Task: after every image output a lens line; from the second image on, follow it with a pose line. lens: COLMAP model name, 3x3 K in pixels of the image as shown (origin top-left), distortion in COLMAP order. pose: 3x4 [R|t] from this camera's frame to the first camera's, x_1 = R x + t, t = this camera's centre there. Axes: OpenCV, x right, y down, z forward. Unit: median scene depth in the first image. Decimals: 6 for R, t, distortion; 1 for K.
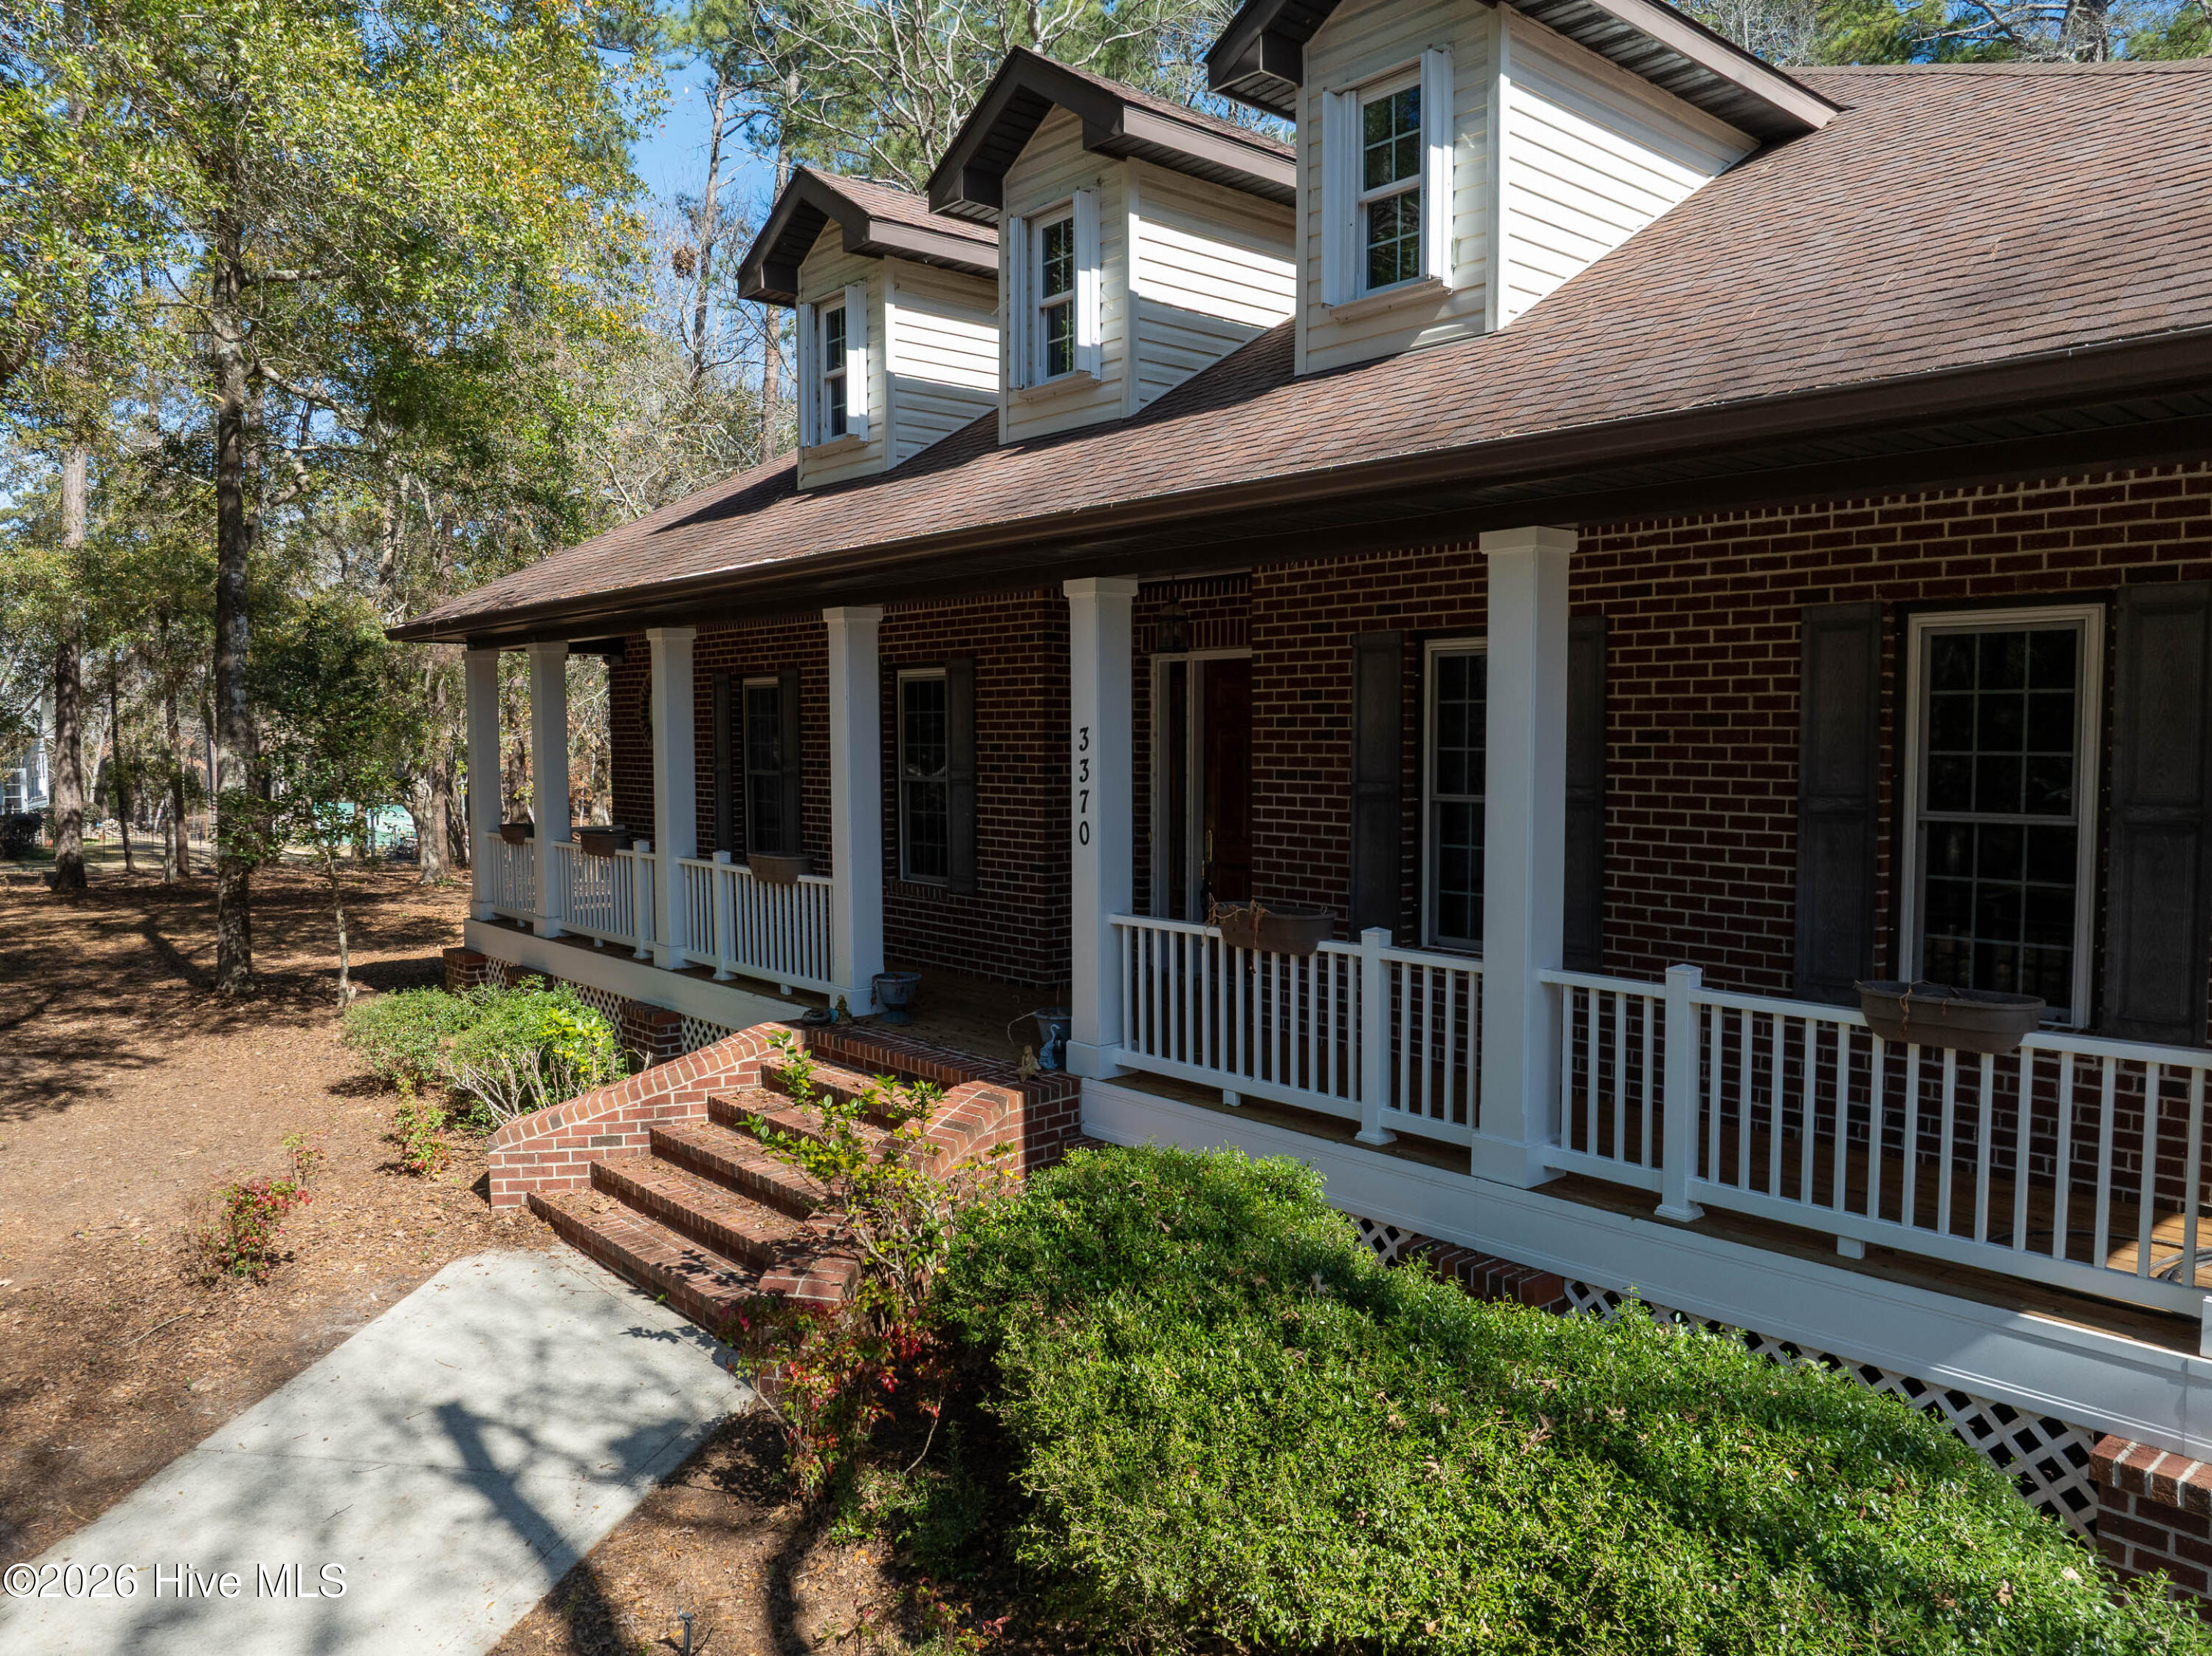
lens RADIAL K [[1556.4, 0, 1104.6], [0, 1556.4, 820.8], [0, 0, 1]] dist [-0.035043, 0.000406]
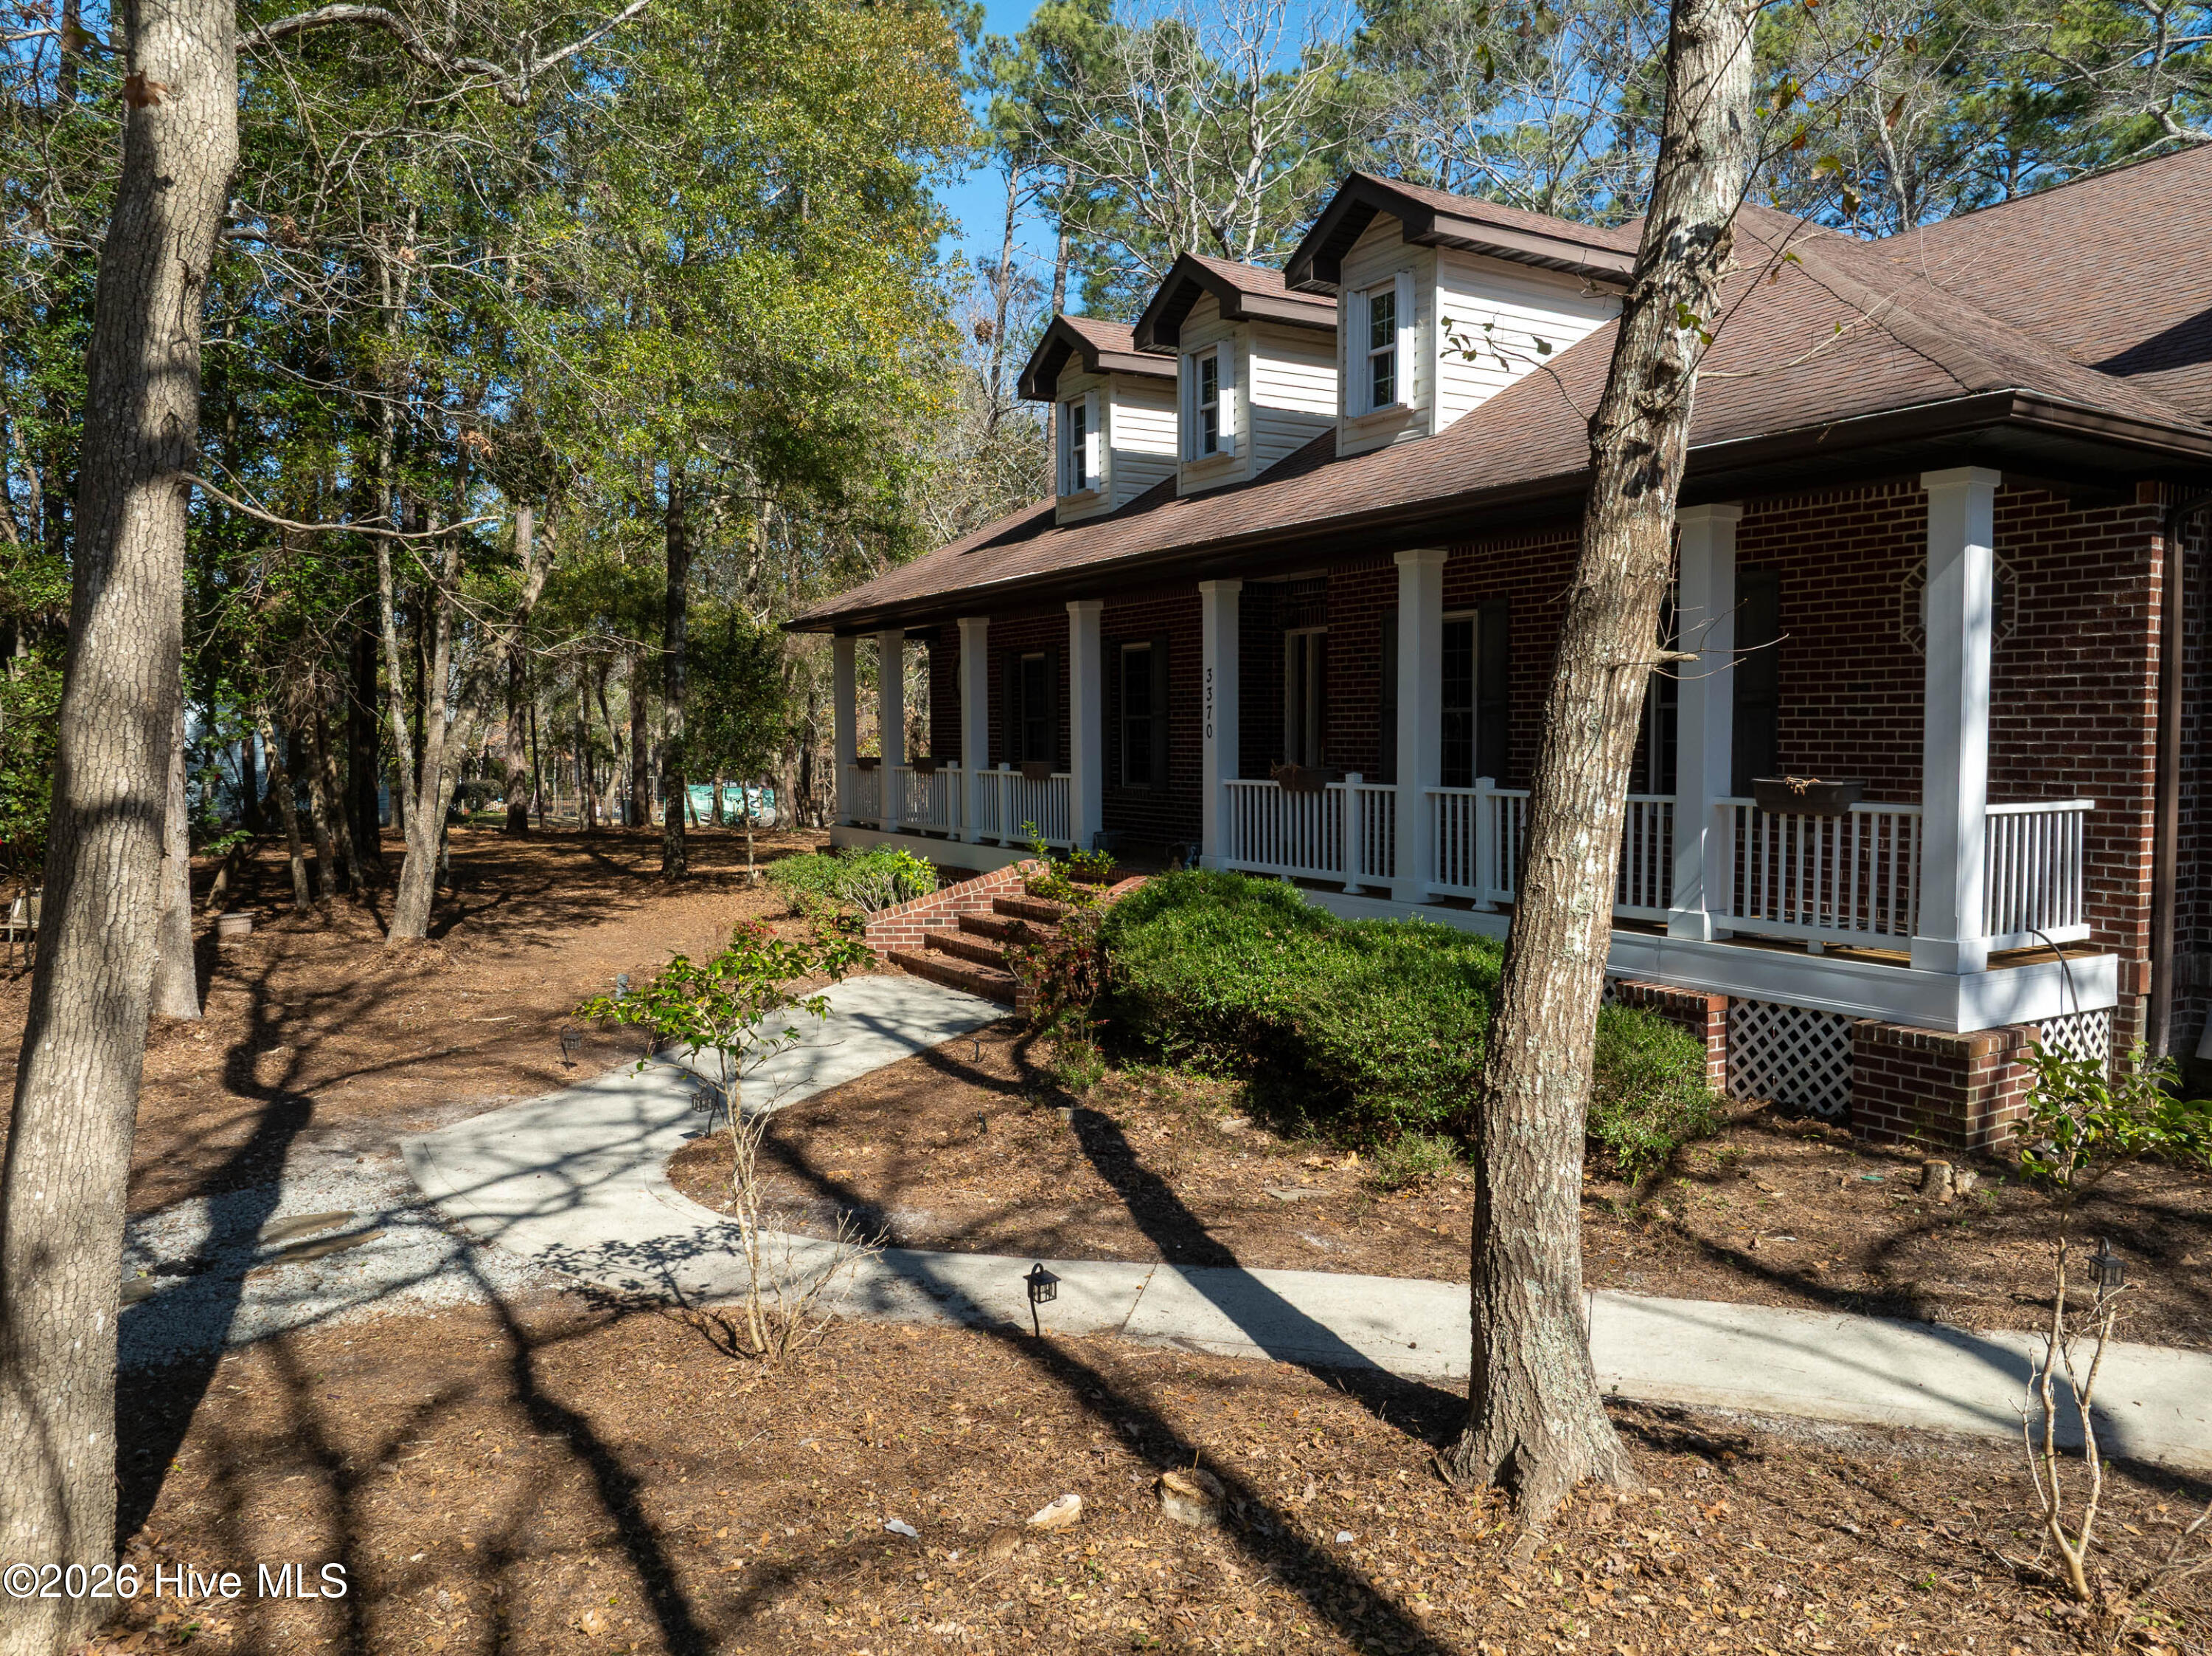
lens RADIAL K [[1556.4, 0, 1110.3], [0, 1556.4, 827.1], [0, 0, 1]] dist [-0.035043, 0.000406]
pose [[0.983593, 0.009994, -0.180124, 0.178165], [-0.009540, 0.999949, 0.003387, 0.102841], [0.180149, -0.001613, 0.983638, -0.654279]]
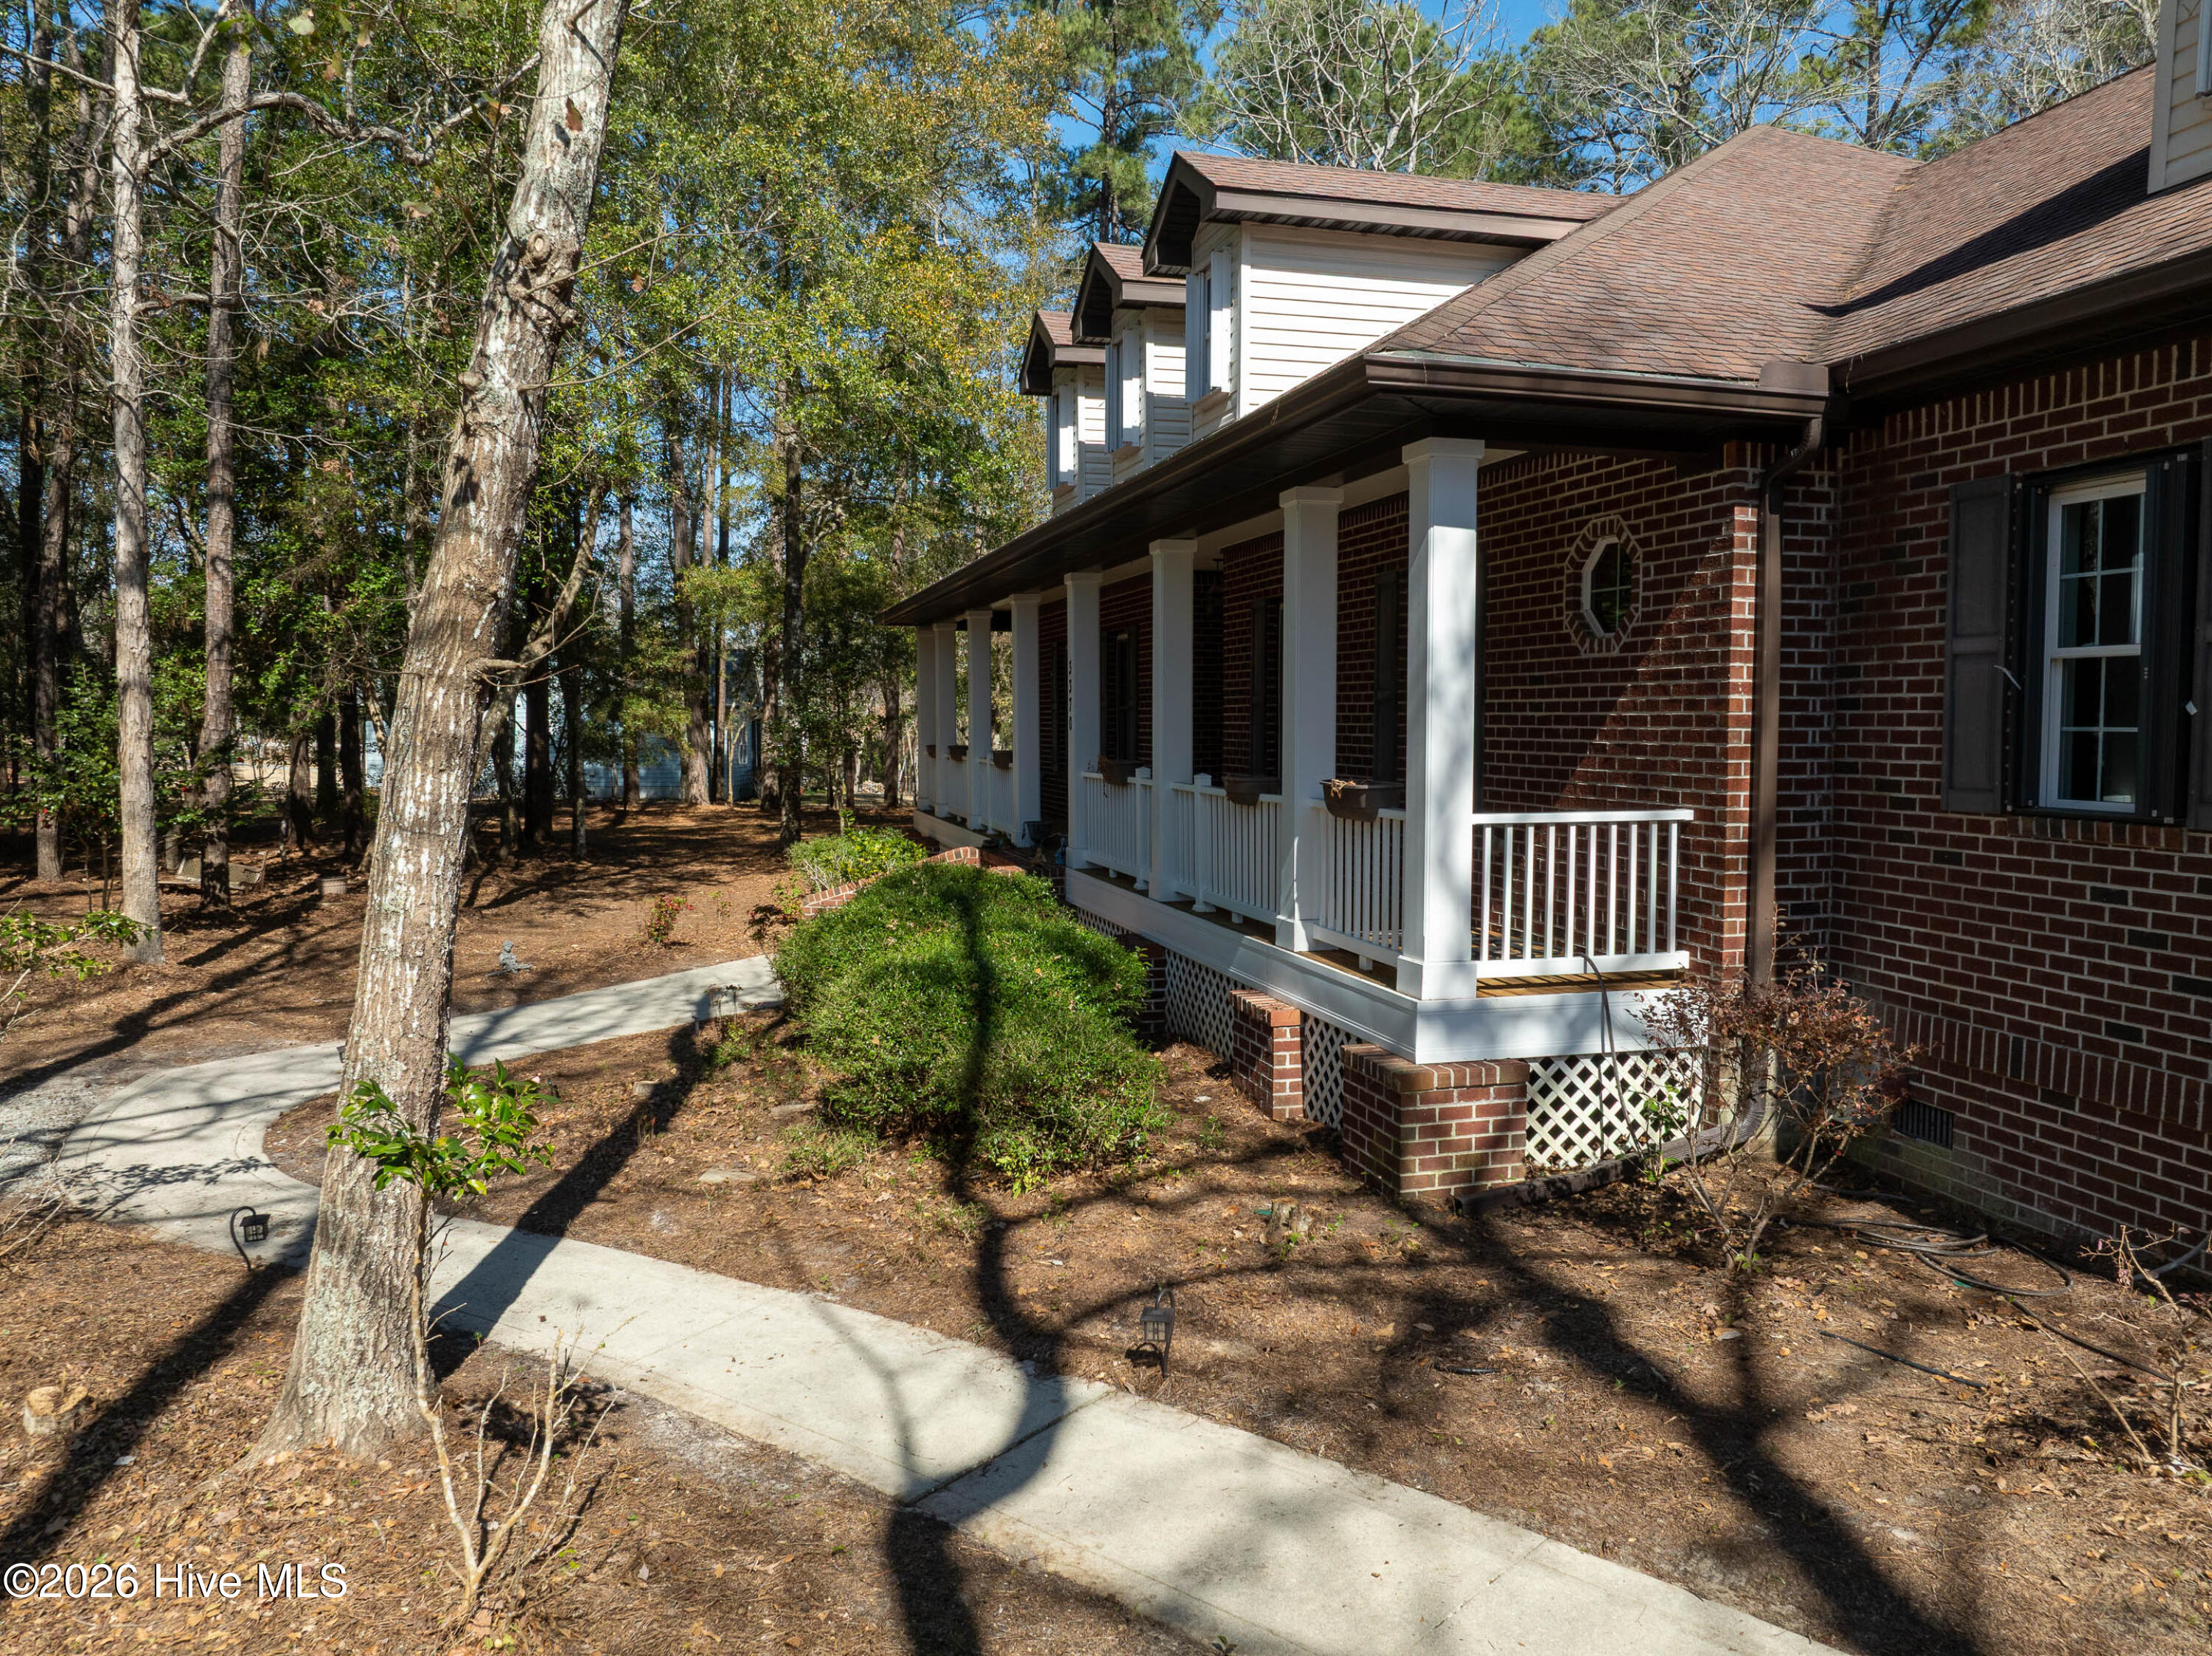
lens RADIAL K [[1556.4, 0, 1104.5], [0, 1556.4, 813.7], [0, 0, 1]] dist [-0.035043, 0.000406]
pose [[0.899992, 0.029488, -0.434907, 0.725254], [-0.027876, 0.999560, 0.010087, 0.084545], [0.435013, 0.003045, 0.900419, -0.486916]]
